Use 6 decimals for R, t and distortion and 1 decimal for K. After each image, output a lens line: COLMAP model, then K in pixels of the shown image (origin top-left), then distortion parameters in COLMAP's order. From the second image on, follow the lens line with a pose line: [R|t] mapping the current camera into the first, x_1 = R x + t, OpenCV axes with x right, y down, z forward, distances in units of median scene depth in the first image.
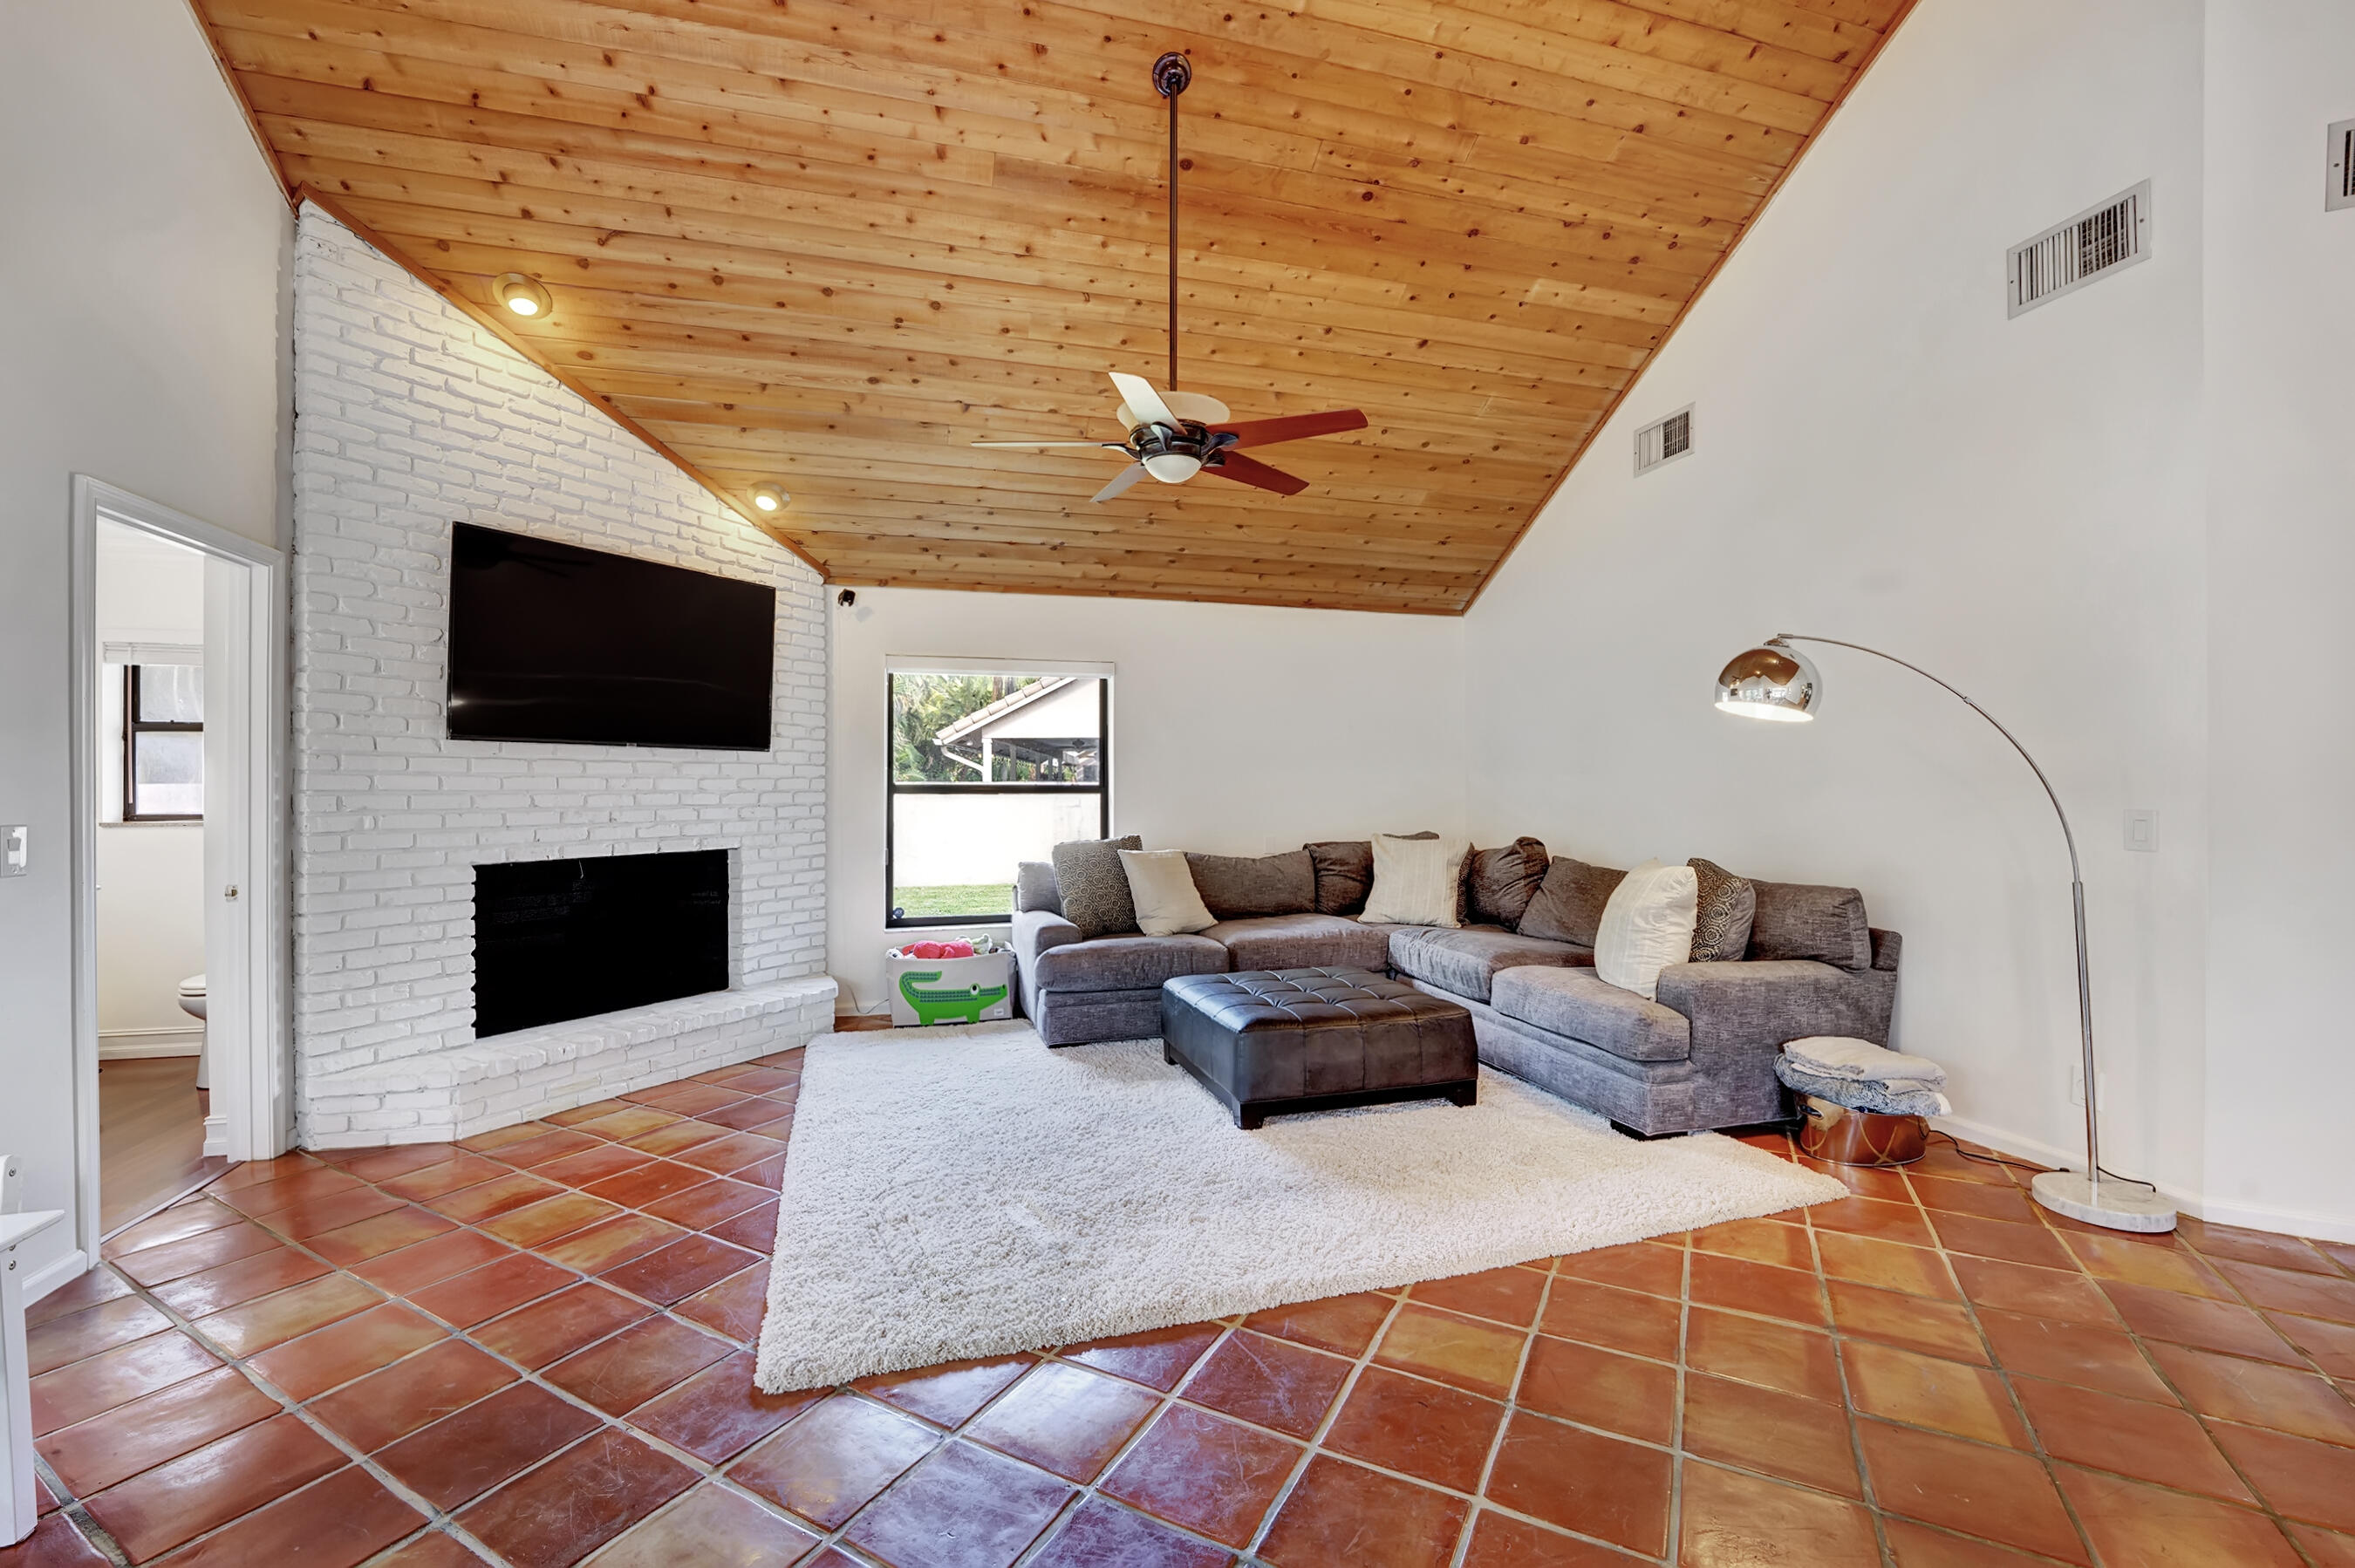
lens RADIAL K [[973.3, 0, 1177.8], [0, 973.3, 788.8], [0, 0, 1]] dist [-0.037338, 0.006849]
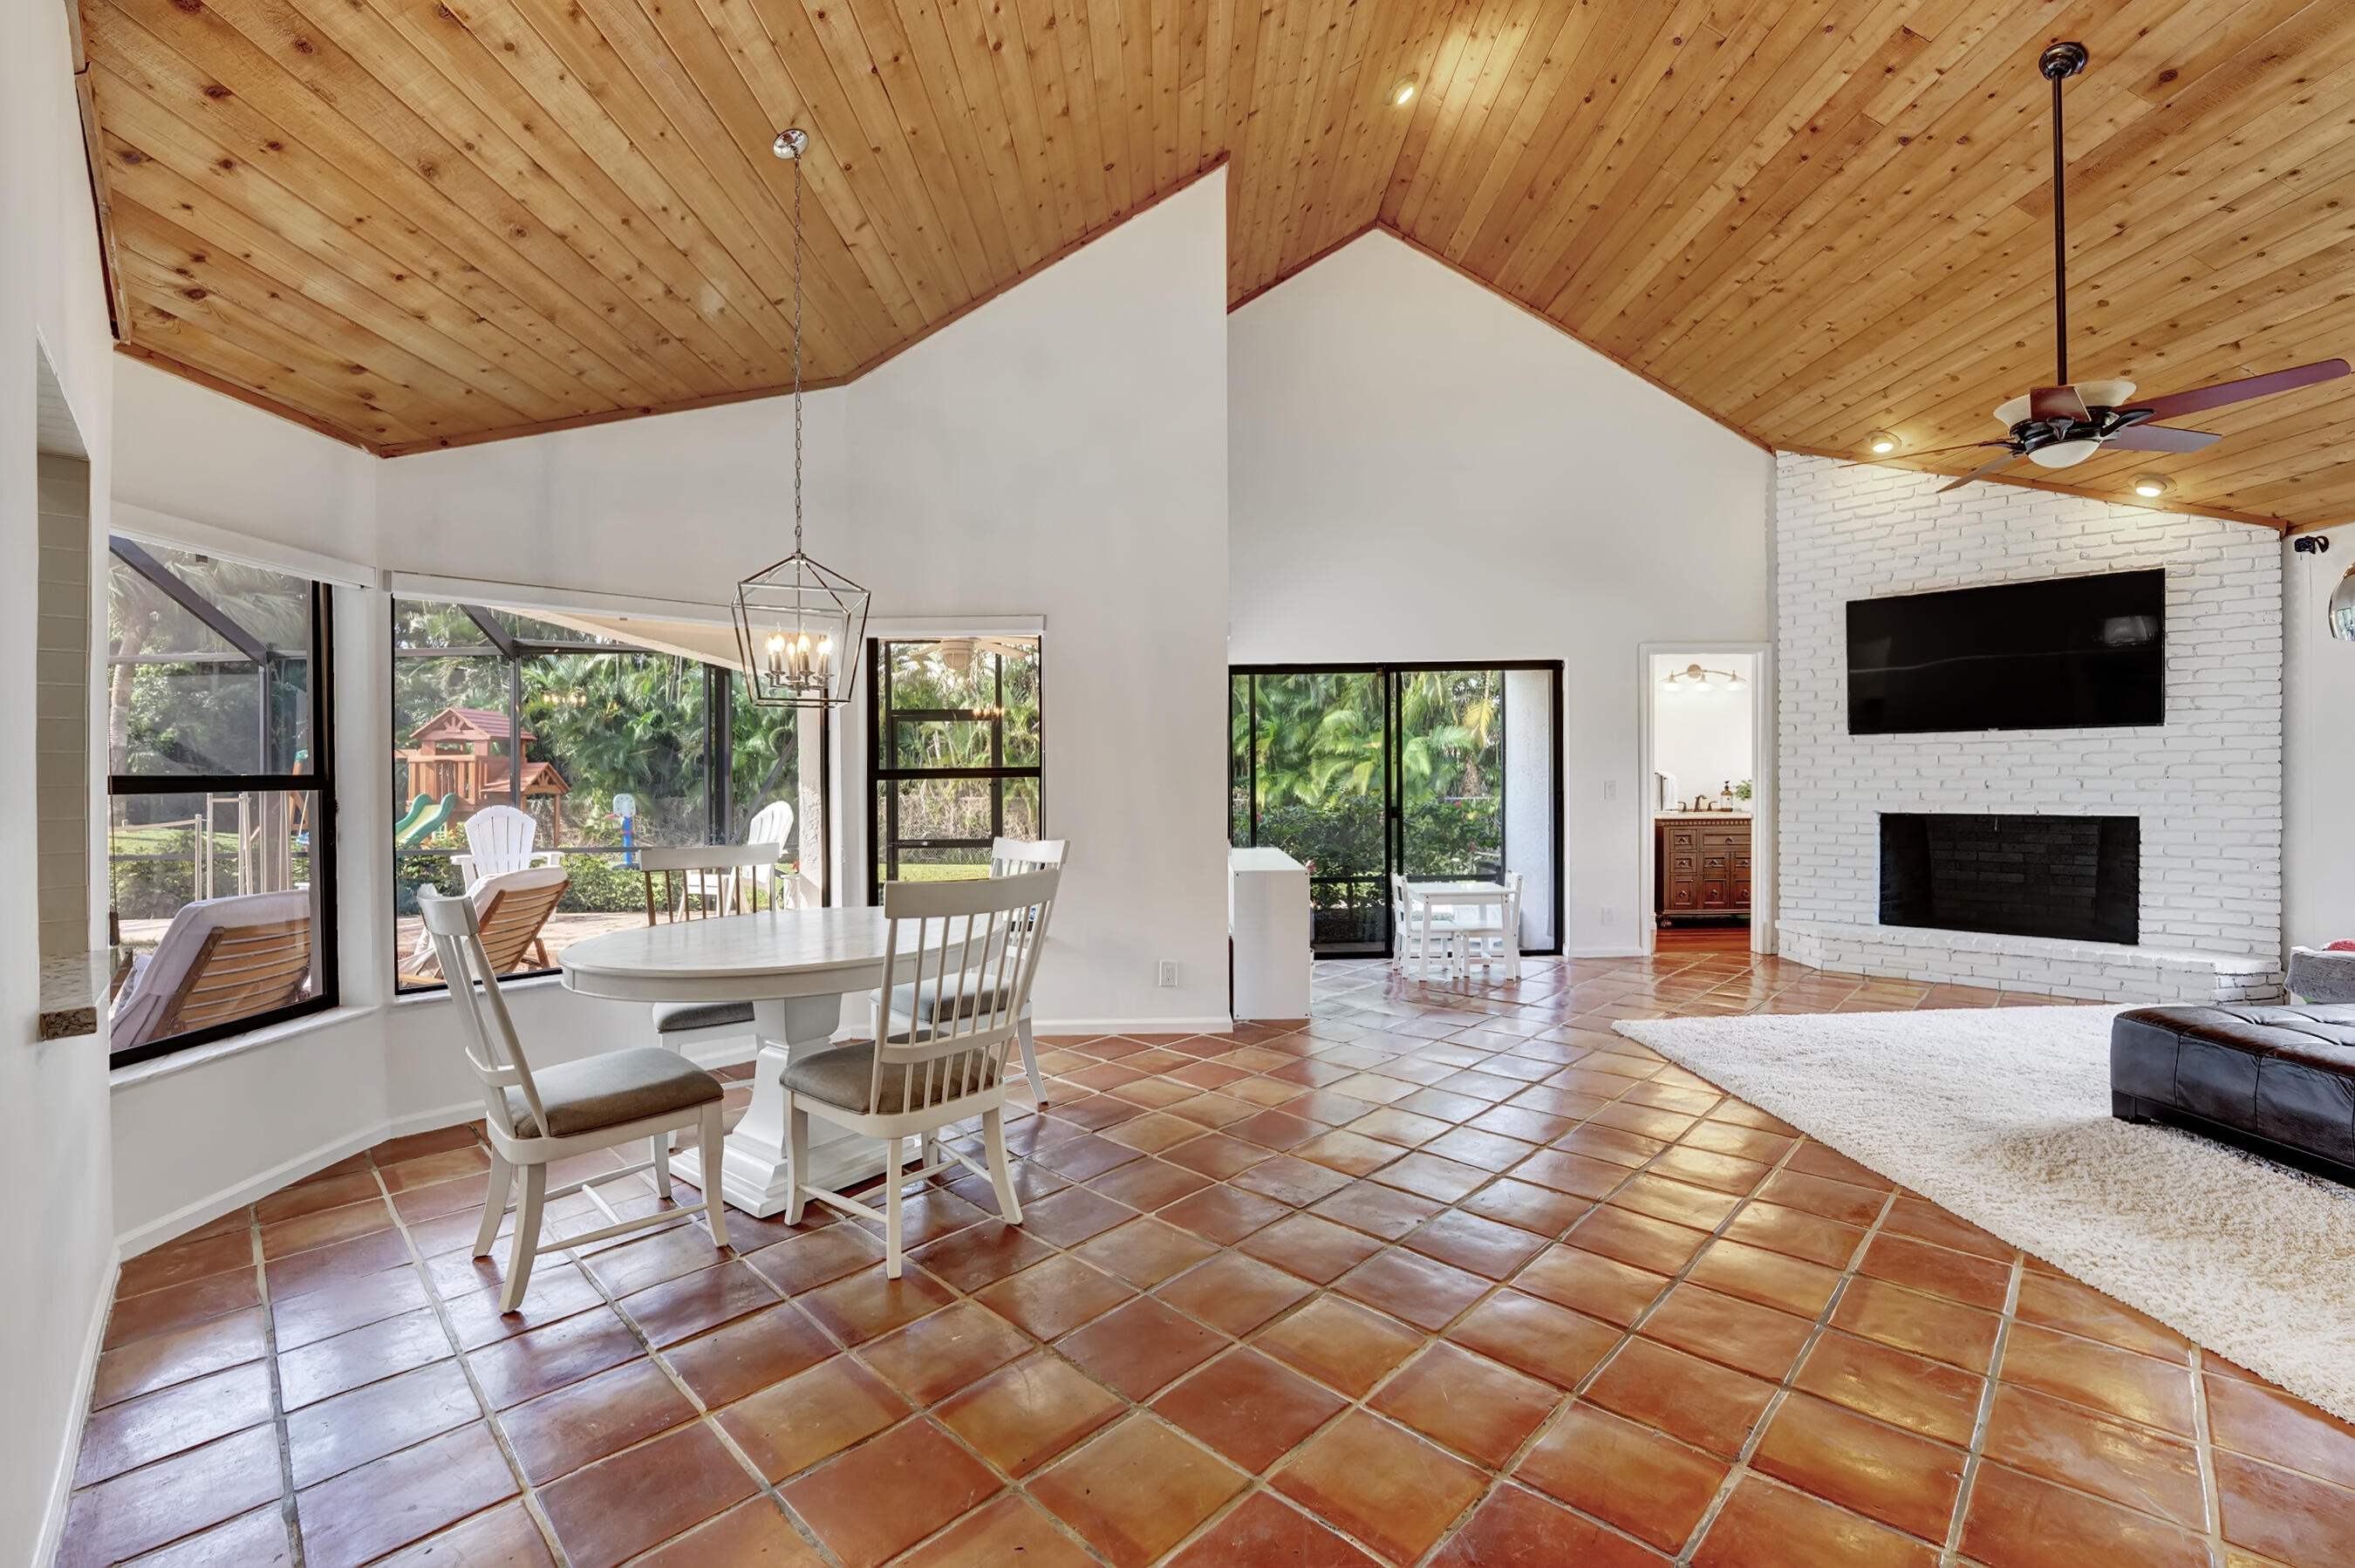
lens RADIAL K [[973.3, 0, 1177.8], [0, 973.3, 788.8], [0, 0, 1]] dist [-0.037338, 0.006849]
pose [[-0.271923, 0.021992, -0.962068, 0.930268], [0.014374, 0.999720, 0.018790, -0.004960], [0.962212, -0.008719, -0.272163, 0.272644]]
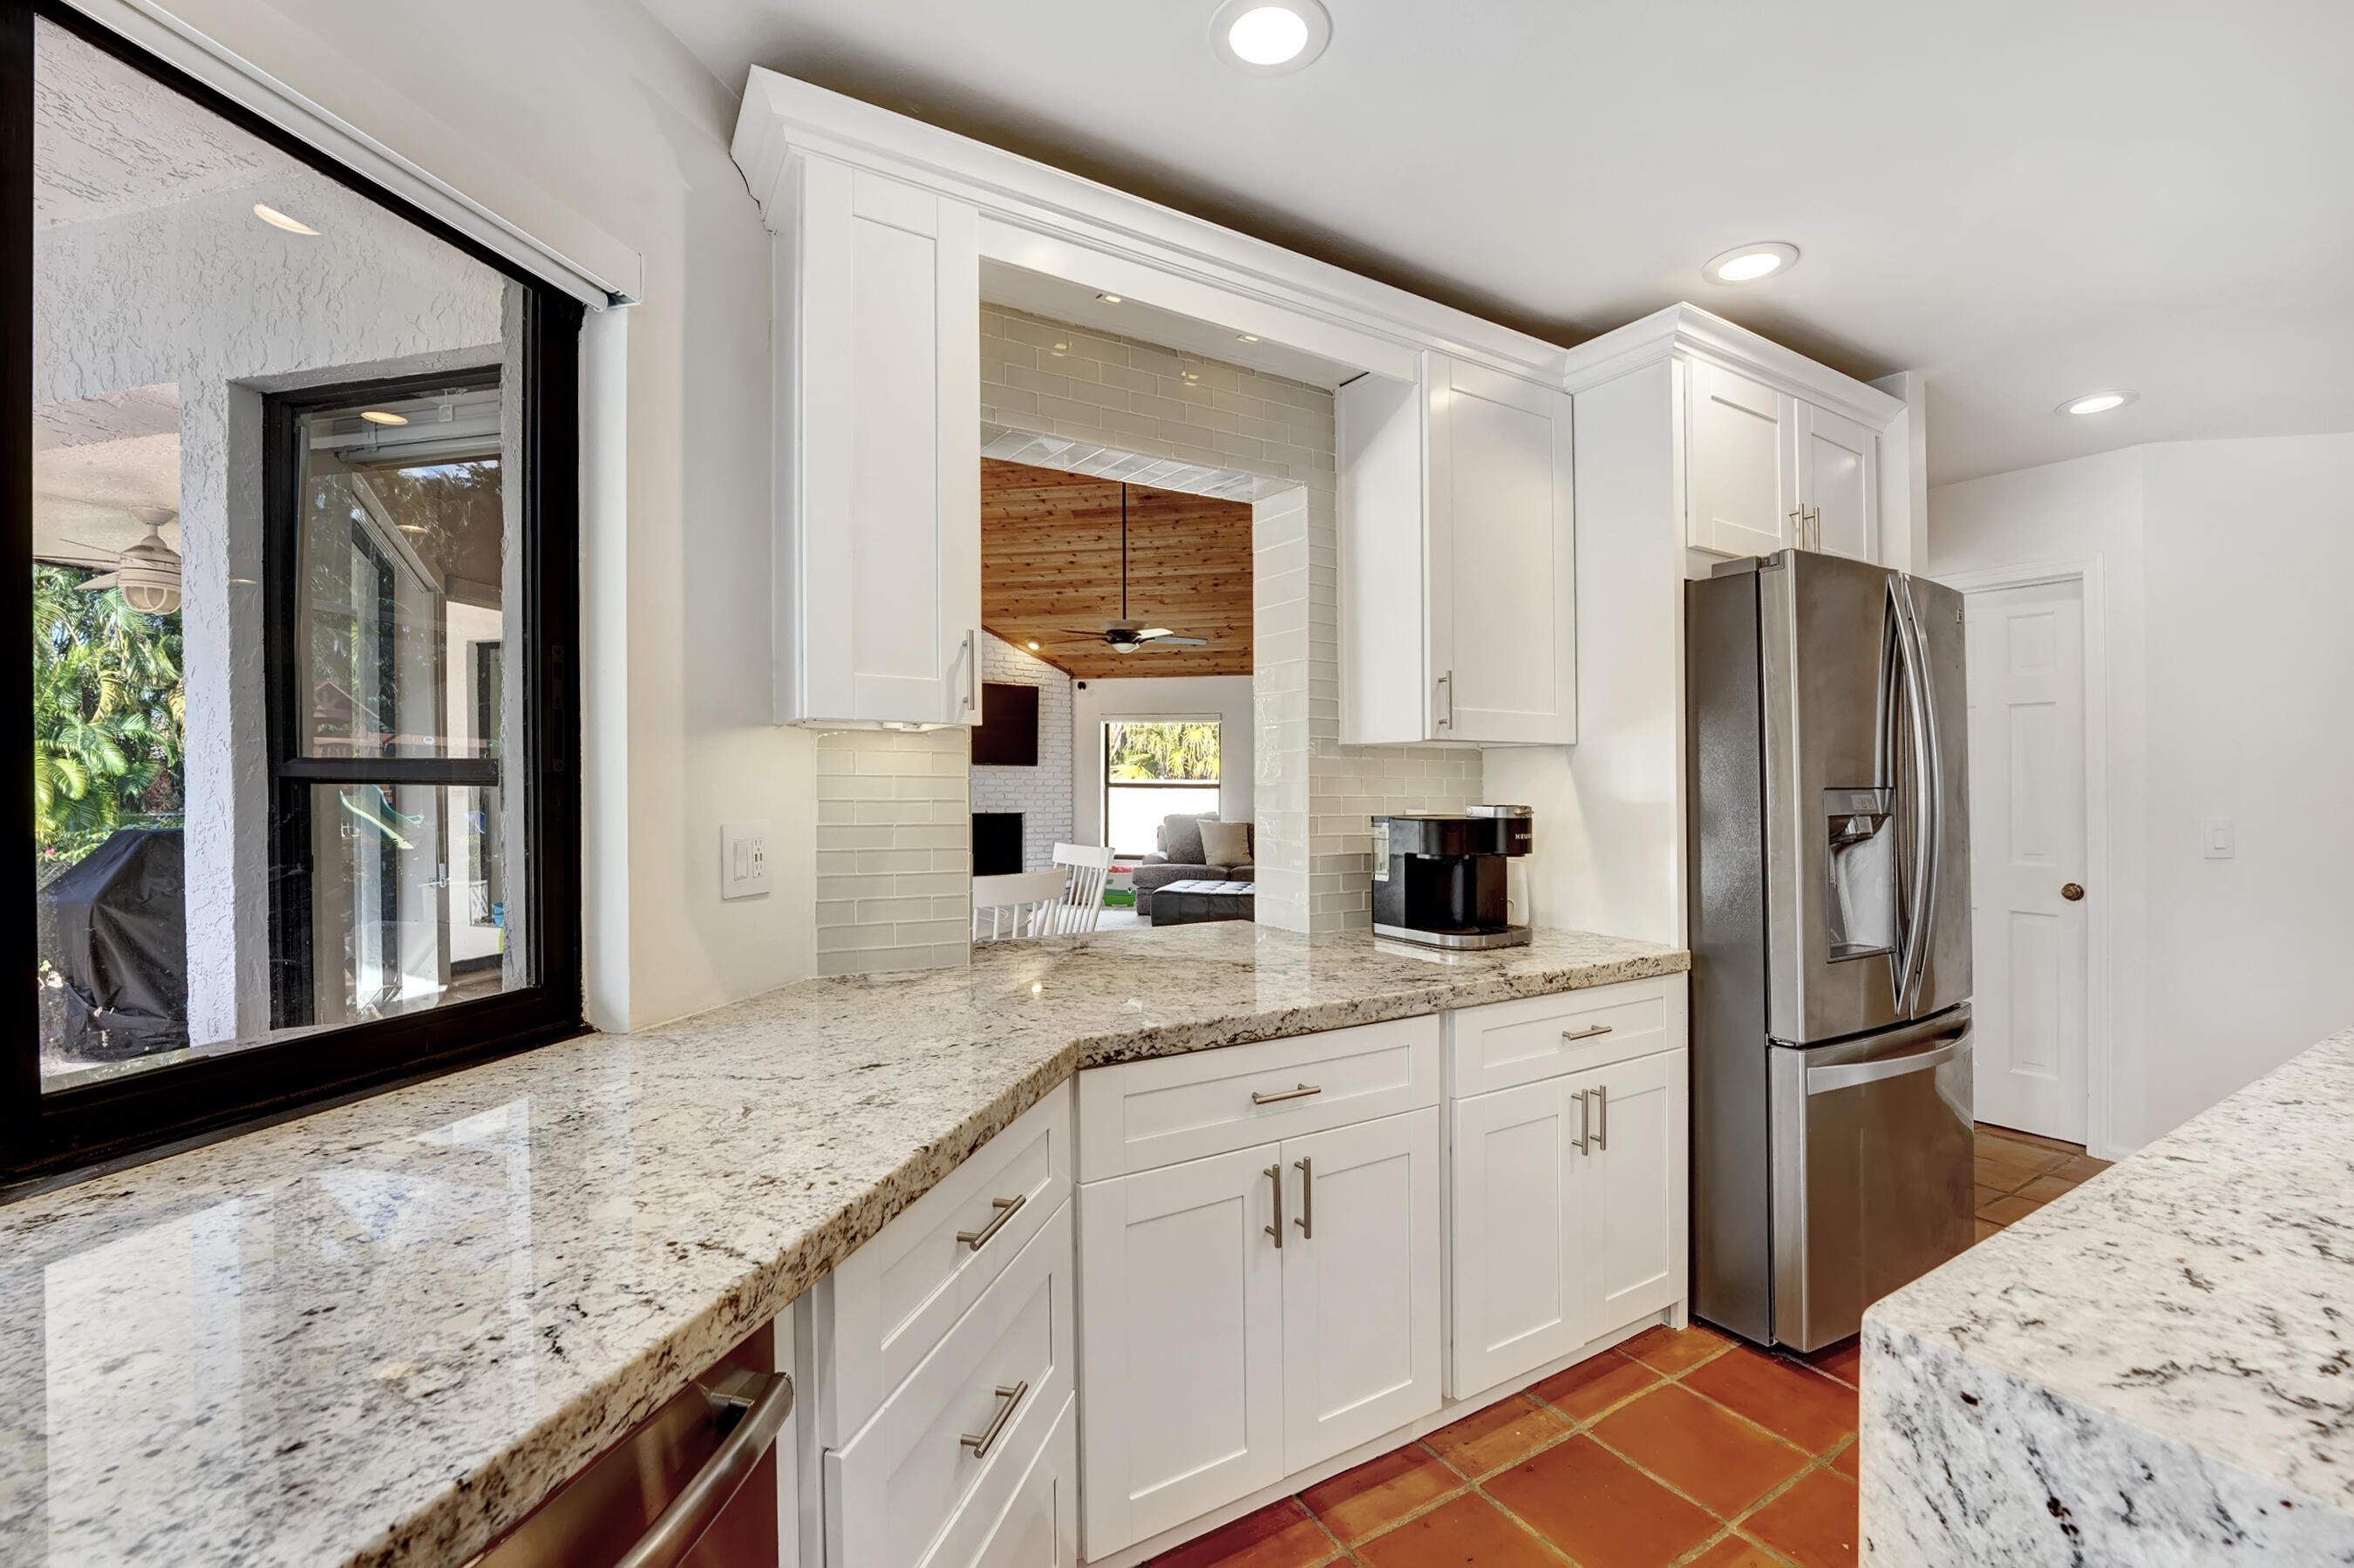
lens RADIAL K [[972.8, 0, 1177.3], [0, 972.8, 788.8], [0, 0, 1]] dist [-0.037338, 0.006849]
pose [[0.865809, 0.010290, -0.500269, 0.961596], [-0.010500, 0.999942, 0.002395, 0.002680], [0.500265, 0.003179, 0.865867, -0.708421]]
